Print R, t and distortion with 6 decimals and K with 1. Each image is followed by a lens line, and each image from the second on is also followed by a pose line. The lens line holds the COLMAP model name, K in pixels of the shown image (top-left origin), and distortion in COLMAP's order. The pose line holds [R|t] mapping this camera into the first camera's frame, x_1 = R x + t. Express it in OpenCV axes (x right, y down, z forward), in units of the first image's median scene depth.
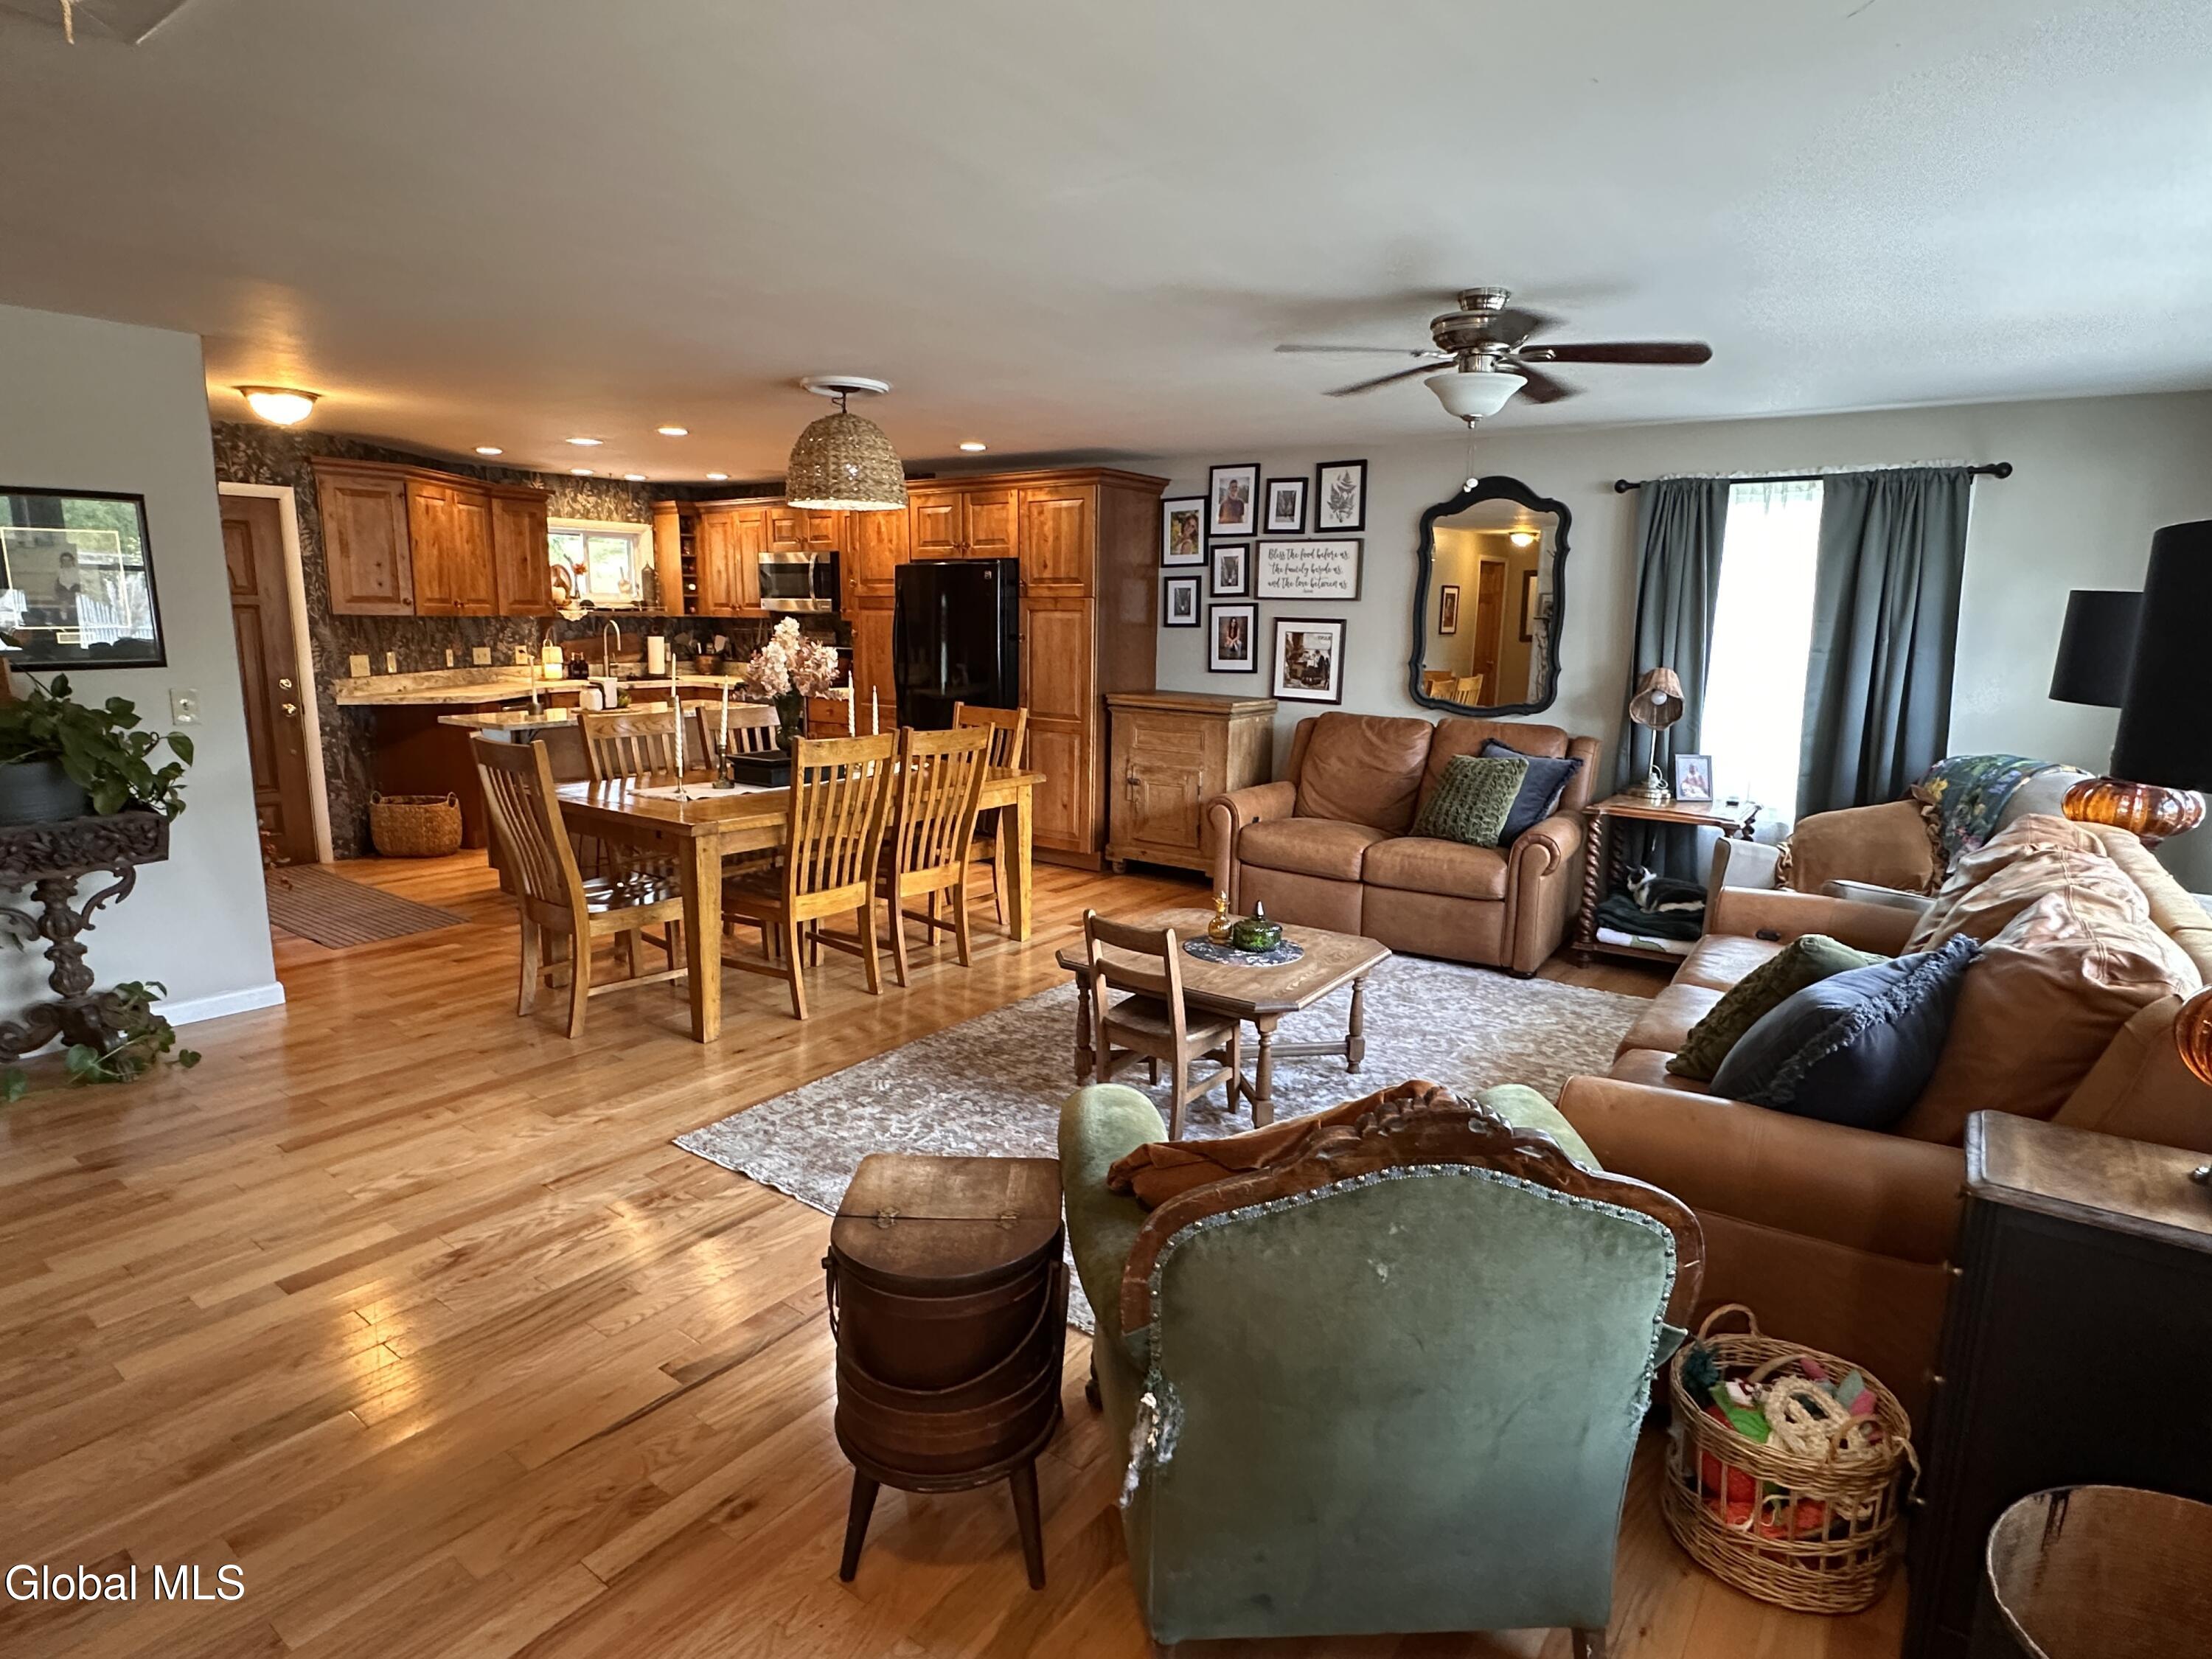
lens RADIAL K [[1182.9, 0, 1098.7], [0, 1182.9, 827.0], [0, 0, 1]] dist [-0.006245, 0.001106]
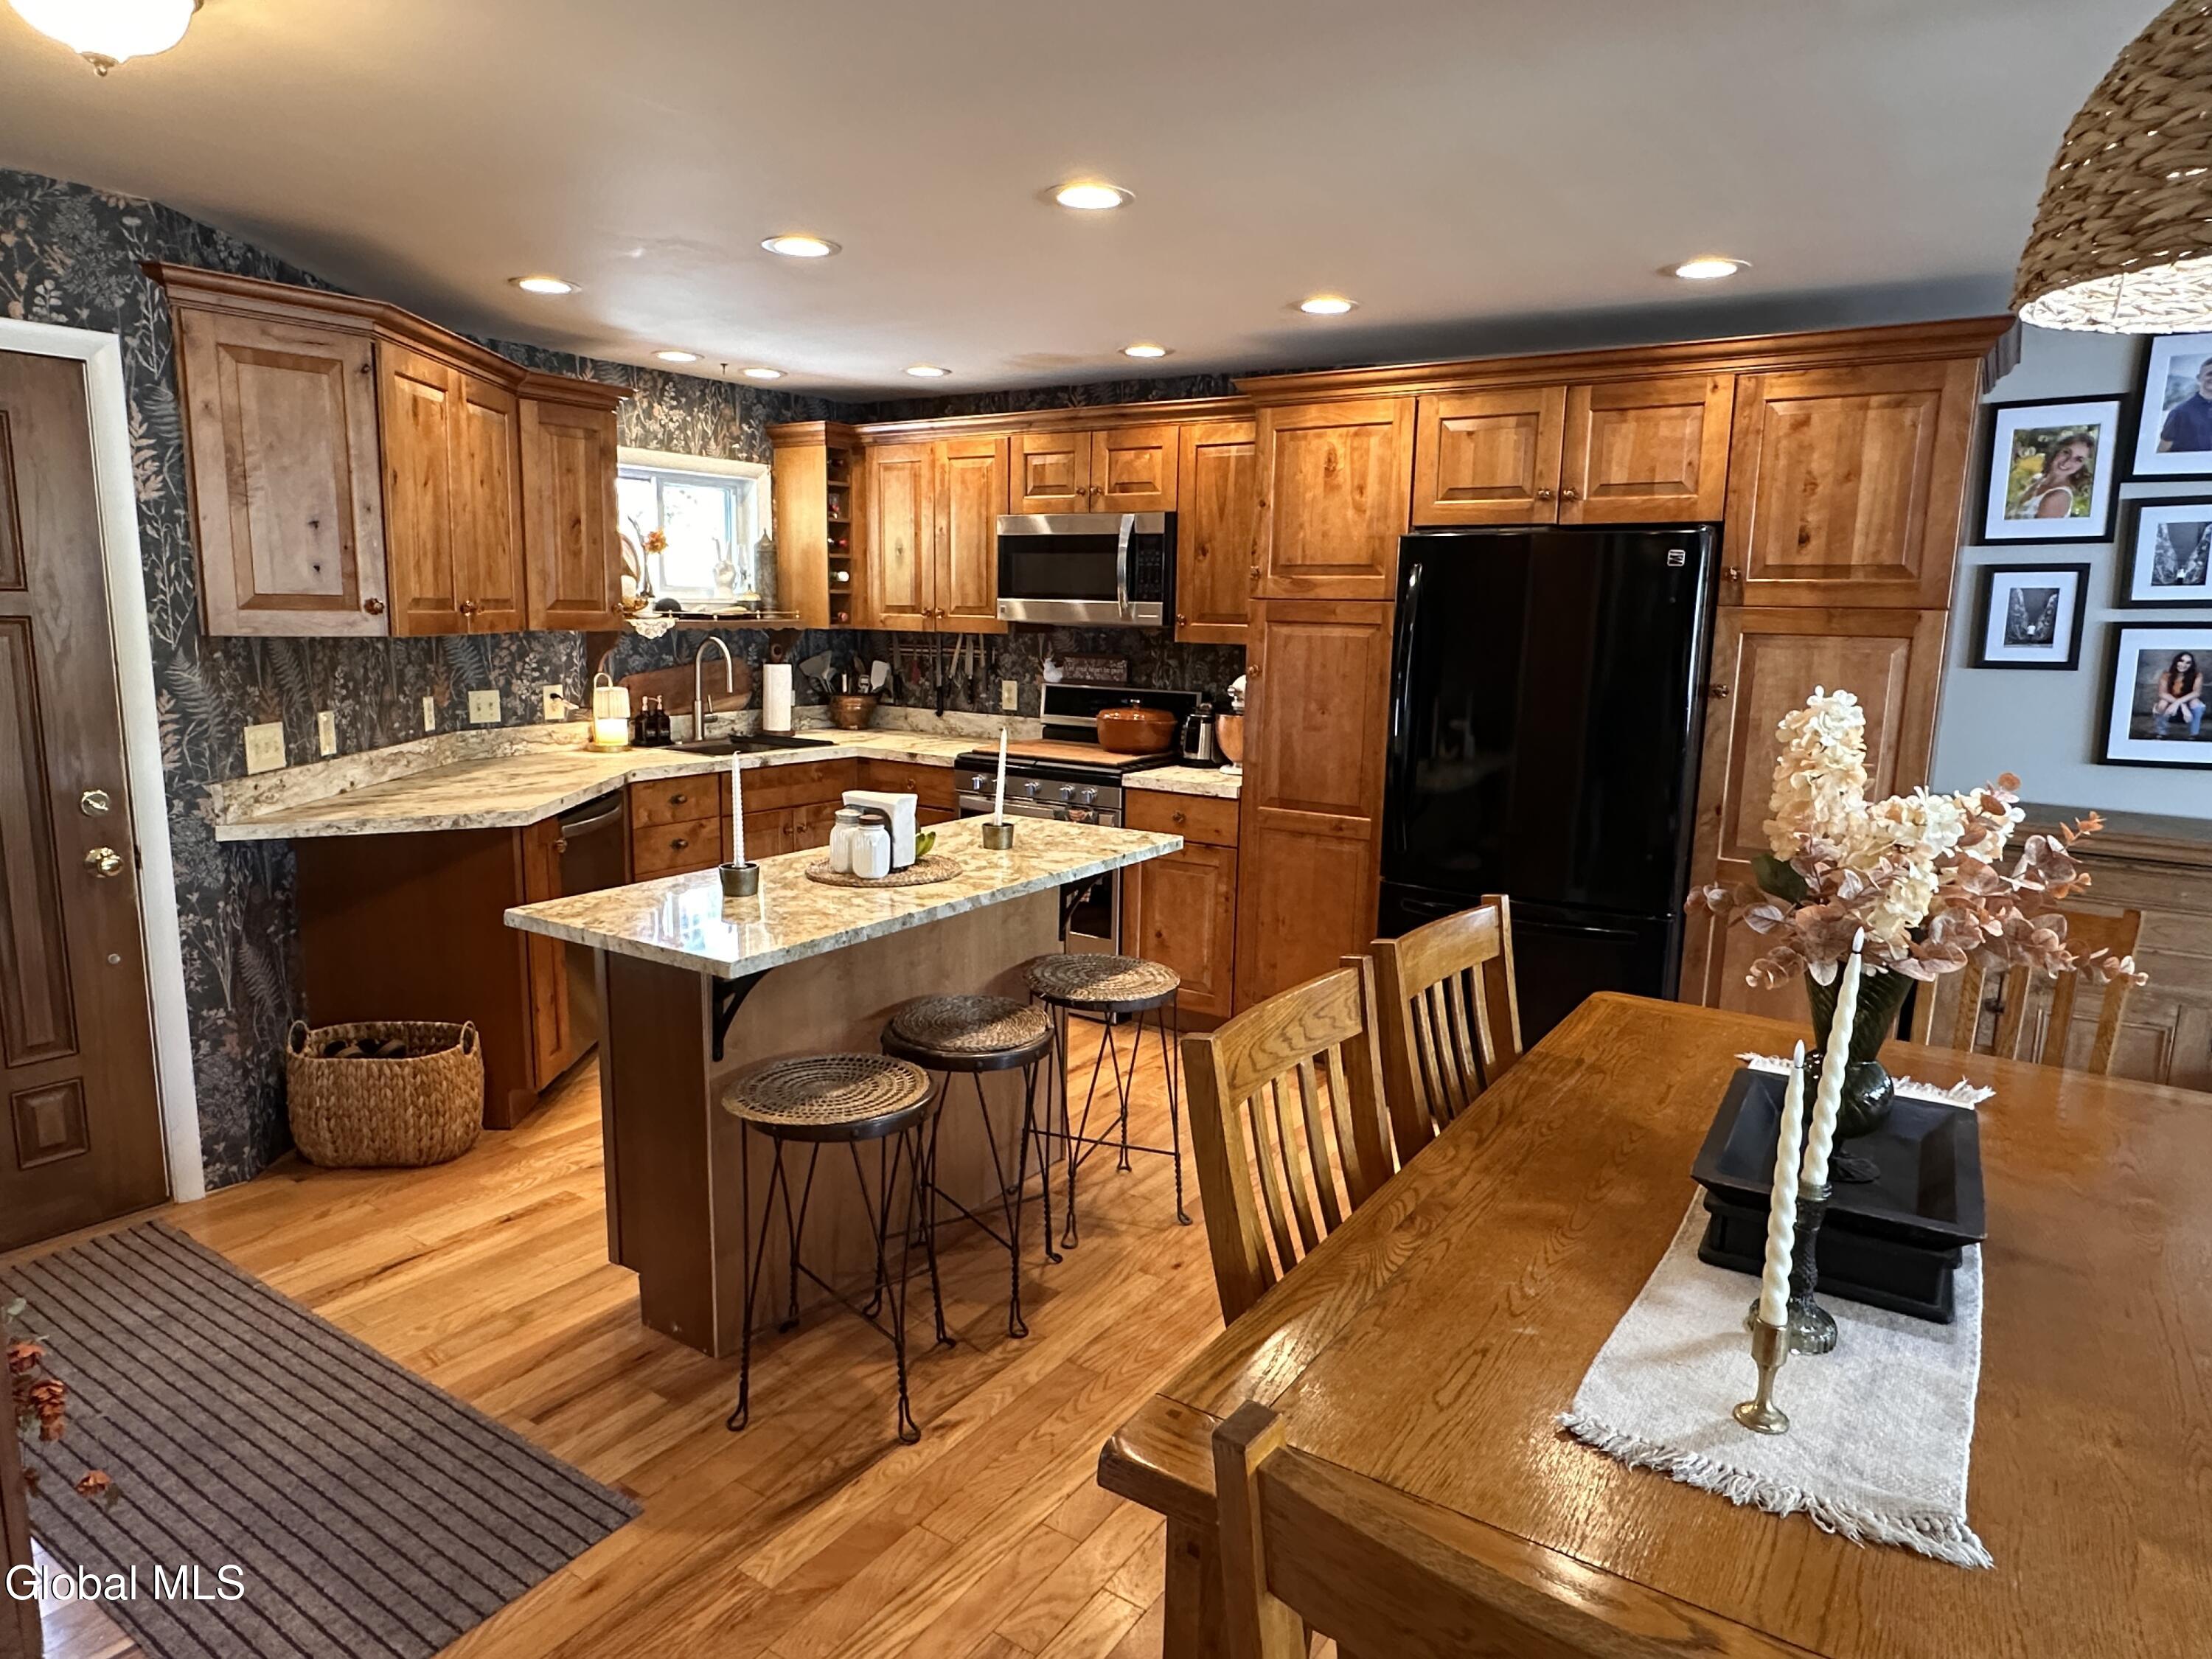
lens RADIAL K [[1349.8, 0, 1113.8], [0, 1349.8, 829.1], [0, 0, 1]] dist [-0.005350, 0.000631]
pose [[0.998755, -0.002819, 0.049807, -0.317049], [0.003551, 0.999887, -0.014615, -0.093629], [-0.049760, 0.014774, 0.998652, 0.454507]]
